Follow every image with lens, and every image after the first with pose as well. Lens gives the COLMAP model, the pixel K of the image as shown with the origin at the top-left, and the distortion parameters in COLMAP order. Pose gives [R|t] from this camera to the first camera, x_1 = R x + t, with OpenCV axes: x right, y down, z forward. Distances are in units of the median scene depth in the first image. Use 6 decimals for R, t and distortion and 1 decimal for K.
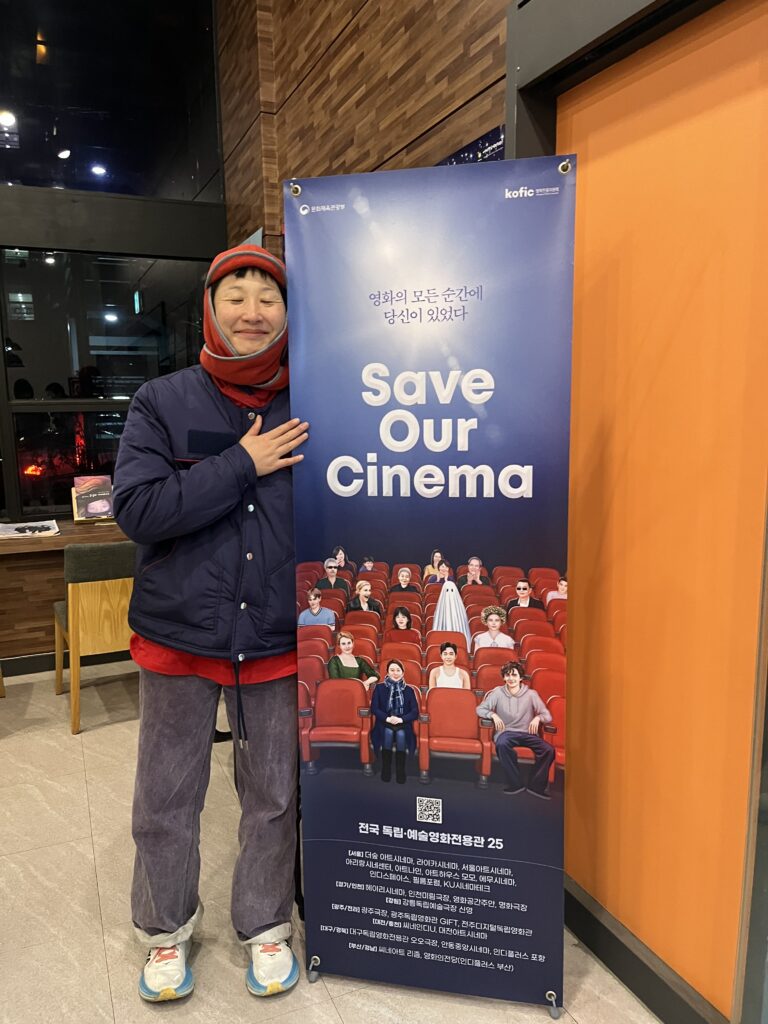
lens RADIAL K [[792.9, 0, 384.0], [0, 792.9, 512.0], [0, 0, 1]] dist [0.042183, -0.083594]
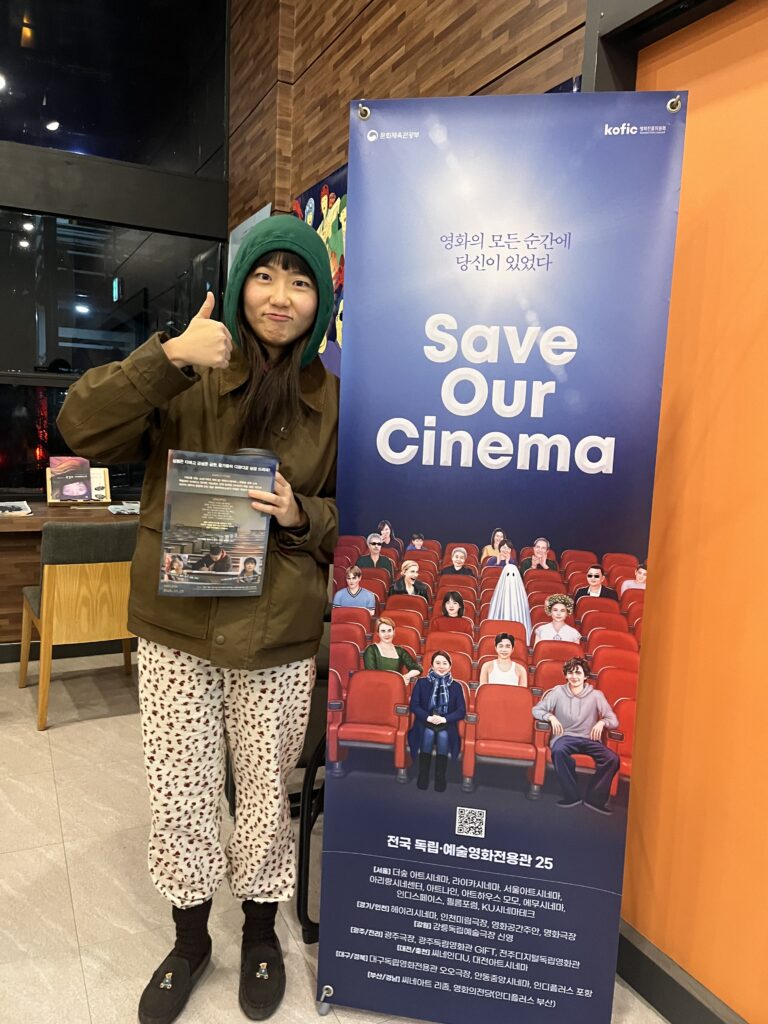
lens RADIAL K [[792.9, 0, 384.0], [0, 792.9, 512.0], [0, 0, 1]] dist [0.042183, -0.083594]
pose [[0.997287, 0.052268, 0.051829, -0.102380], [-0.051180, 0.998445, -0.022103, 0.052390], [-0.052904, 0.019390, 0.998411, 0.110859]]
